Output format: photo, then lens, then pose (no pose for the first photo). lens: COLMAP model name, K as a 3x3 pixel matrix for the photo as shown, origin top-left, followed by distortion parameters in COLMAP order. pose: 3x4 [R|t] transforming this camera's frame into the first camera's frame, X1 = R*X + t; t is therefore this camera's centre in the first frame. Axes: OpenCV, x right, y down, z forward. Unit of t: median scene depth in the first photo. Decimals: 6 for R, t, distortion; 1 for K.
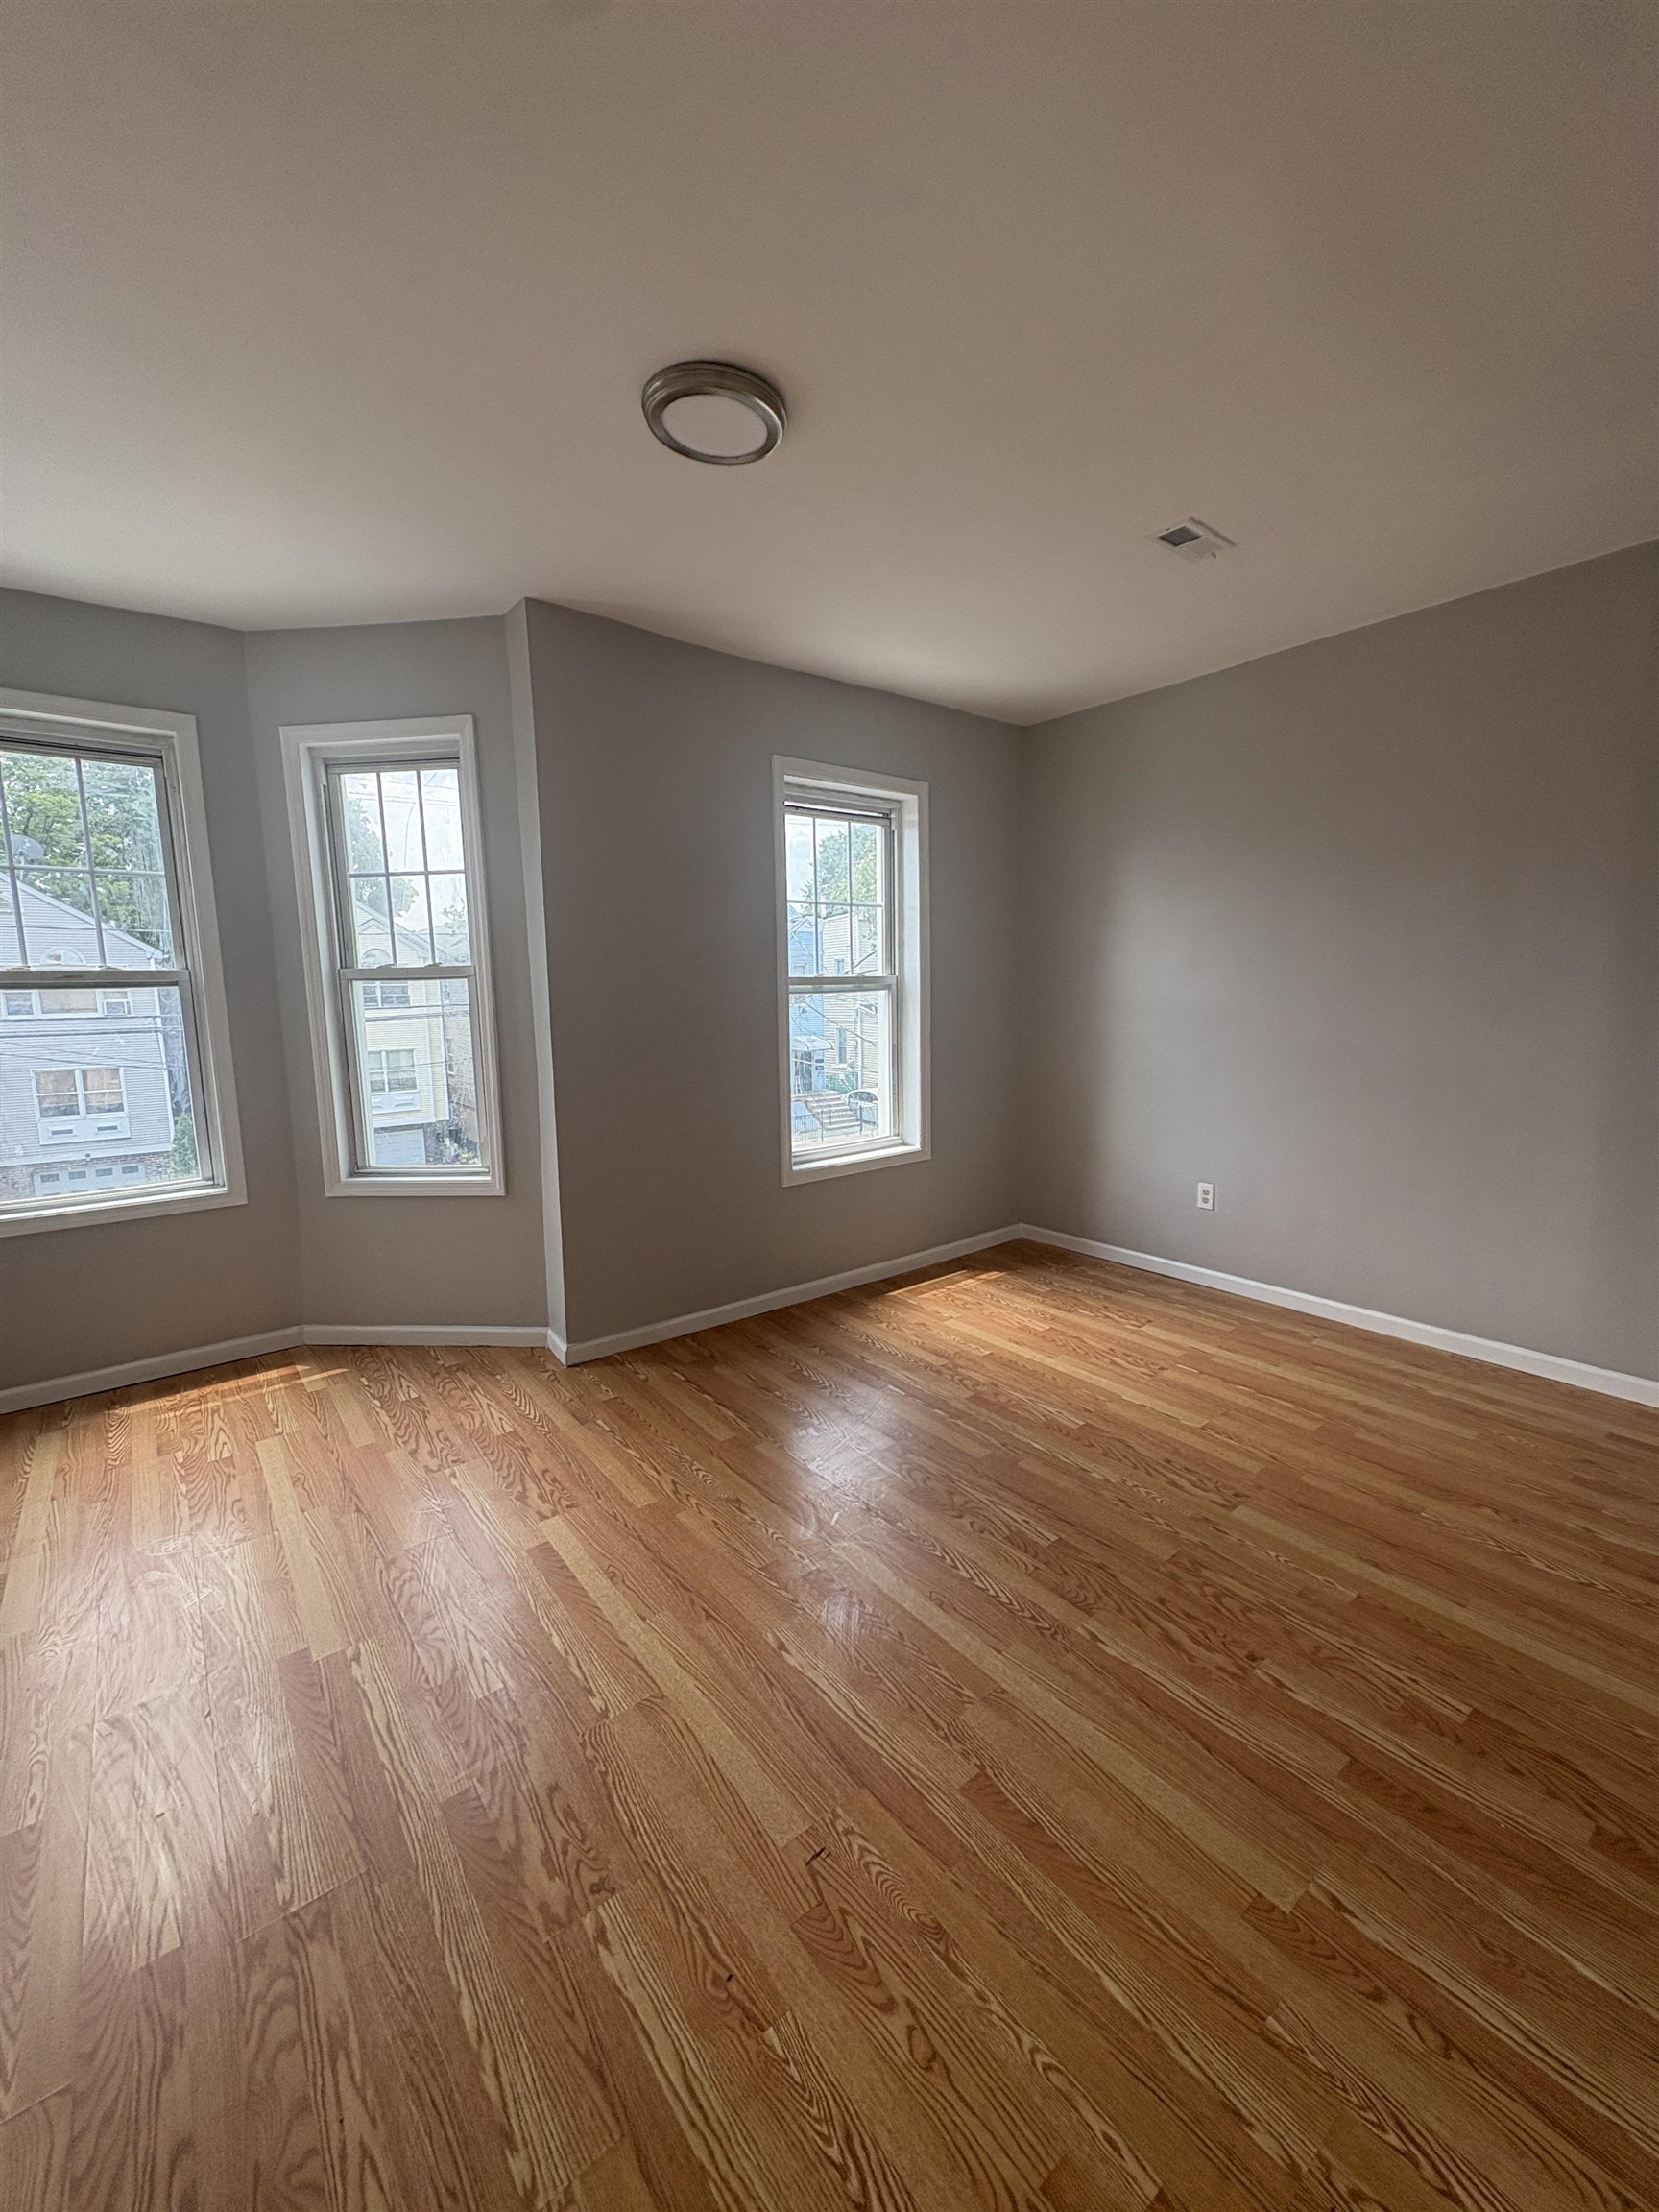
lens RADIAL K [[876.7, 0, 830.2], [0, 876.7, 1107.7], [0, 0, 1]] dist [-0.001012, 0.000249]
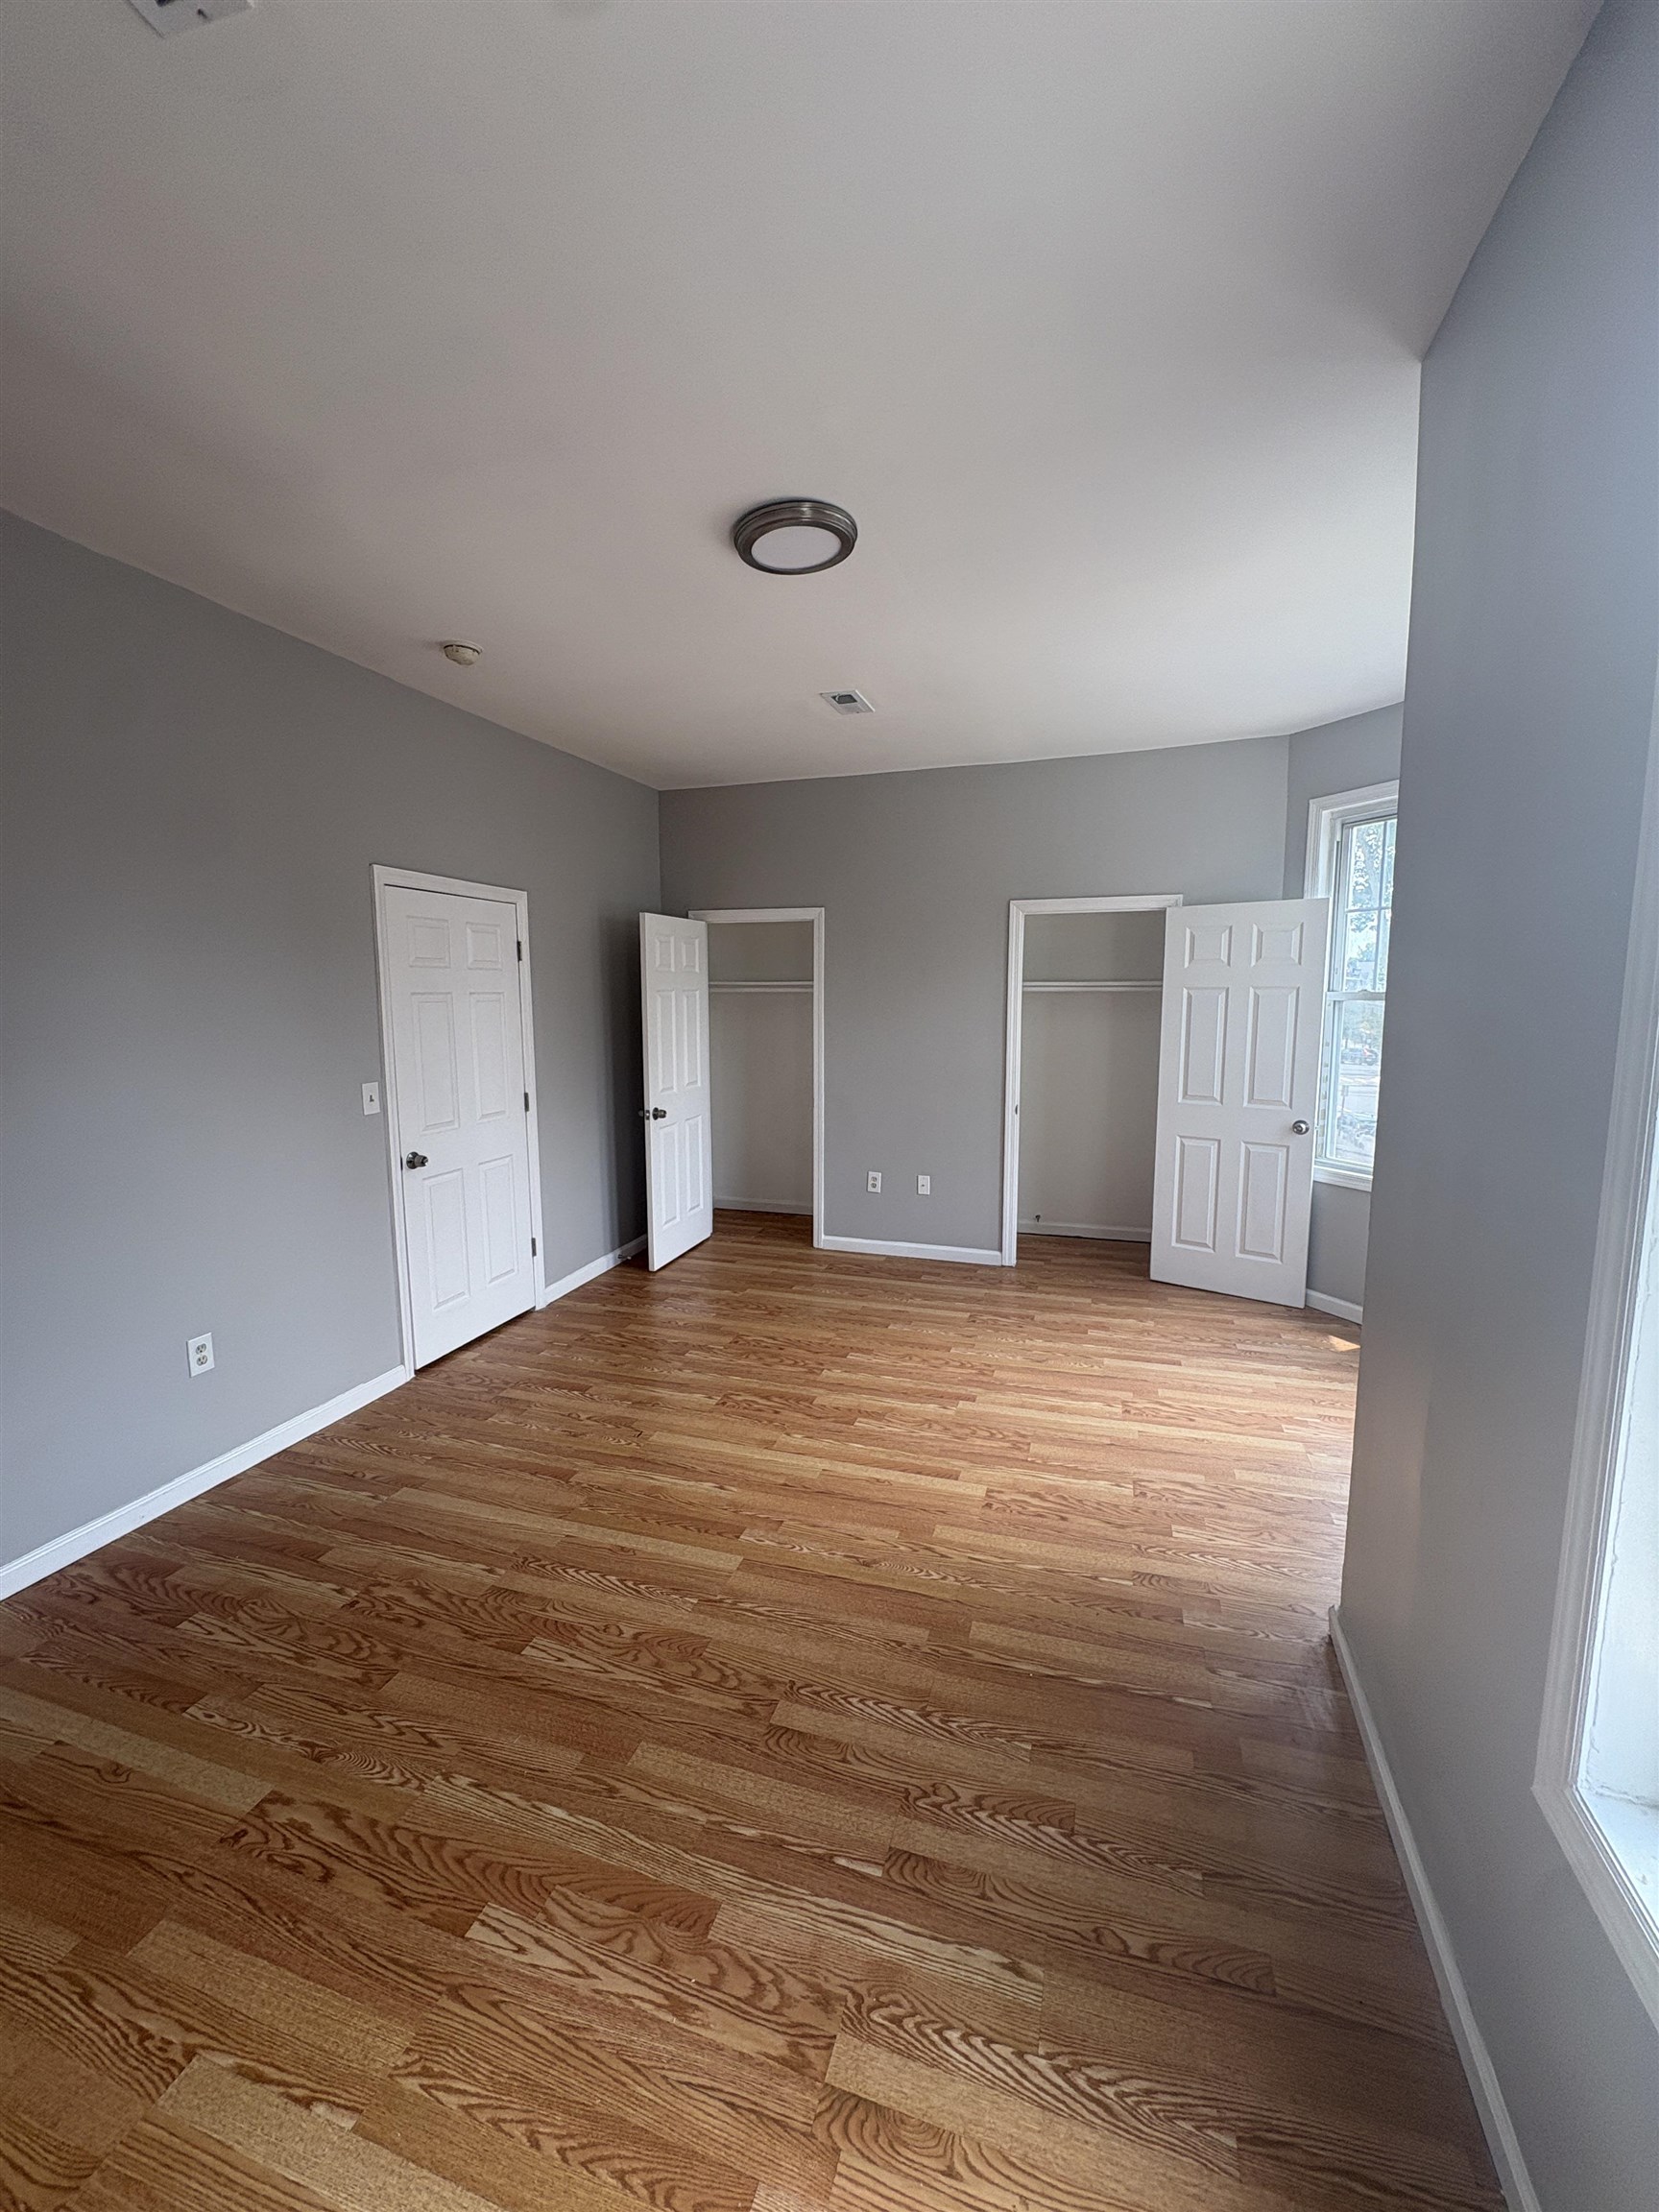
lens RADIAL K [[876.7, 0, 832.7], [0, 876.7, 1107.5], [0, 0, 1]] dist [-0.001012, 0.000249]
pose [[-0.830223, 0.087226, -0.550564, 0.343118], [-0.061227, 0.967436, 0.245598, -0.223411], [0.554059, 0.237611, -0.797847, 1.369418]]
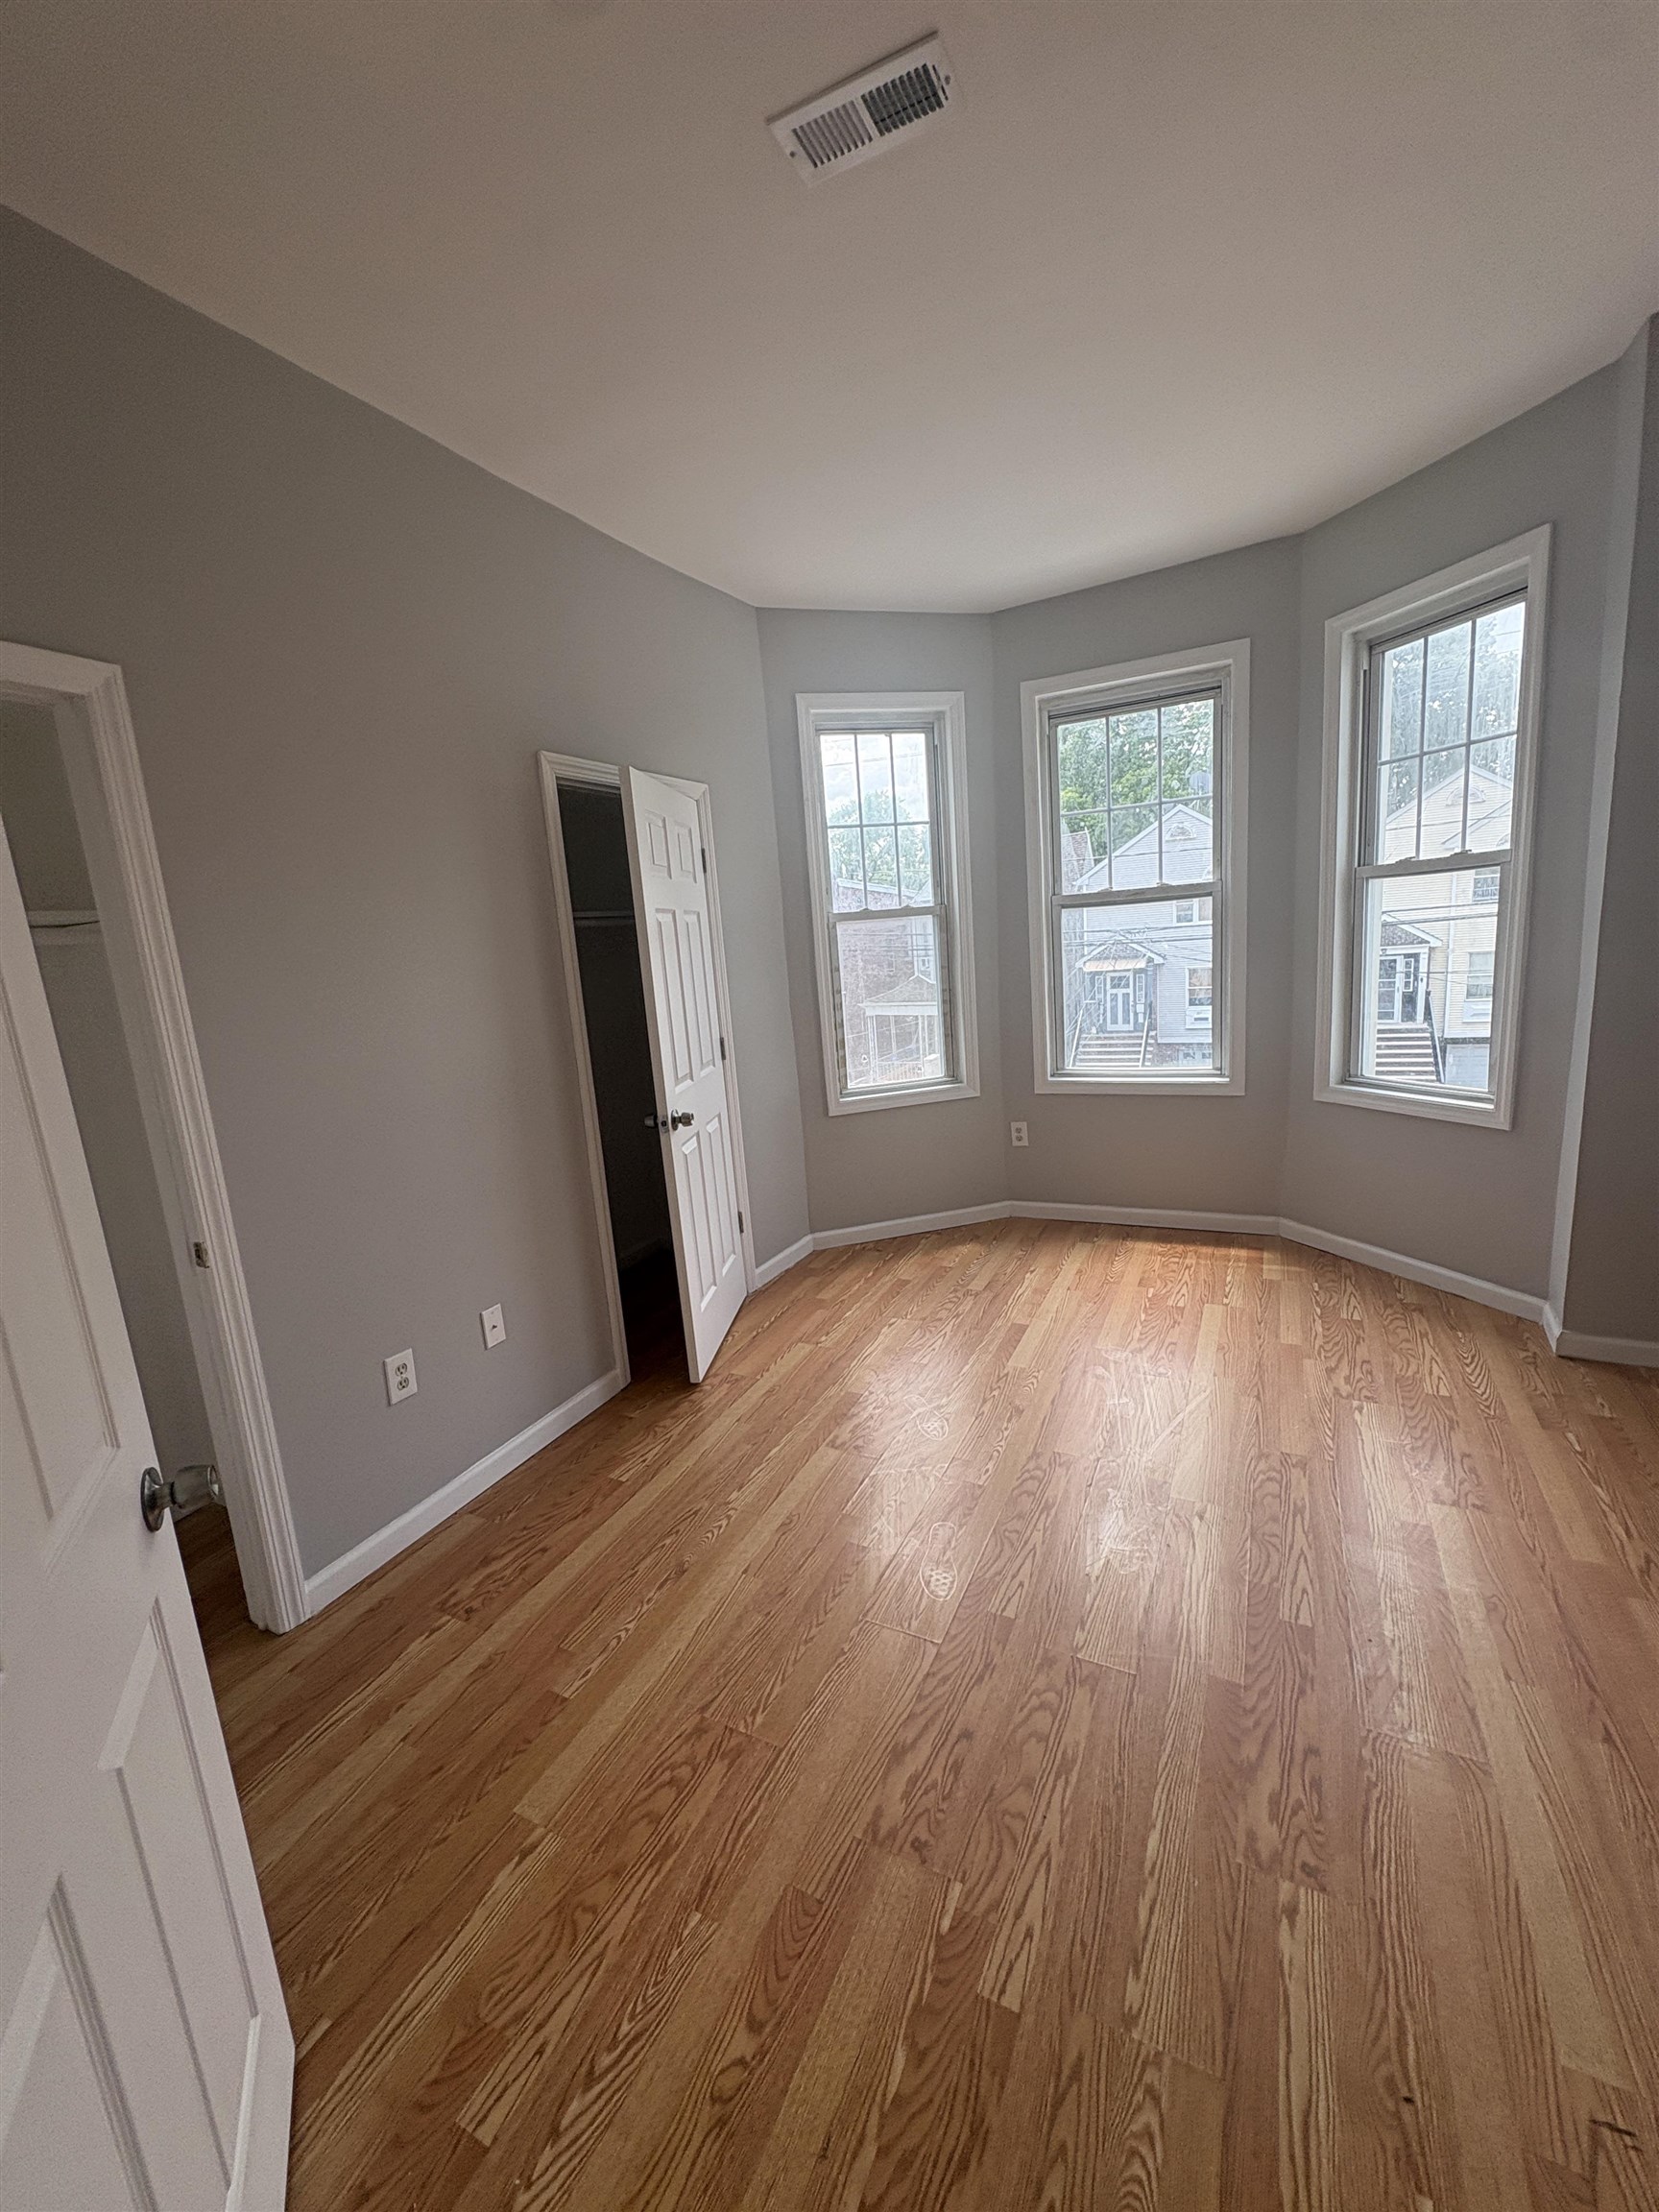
lens RADIAL K [[876.7, 0, 829.3], [0, 876.7, 1107.4], [0, 0, 1]] dist [-0.001012, 0.000249]
pose [[0.424219, 0.155164, -0.892167, 0.107273], [-0.053943, 0.987791, 0.146145, -0.009160], [0.903952, -0.013871, 0.427410, 0.073863]]
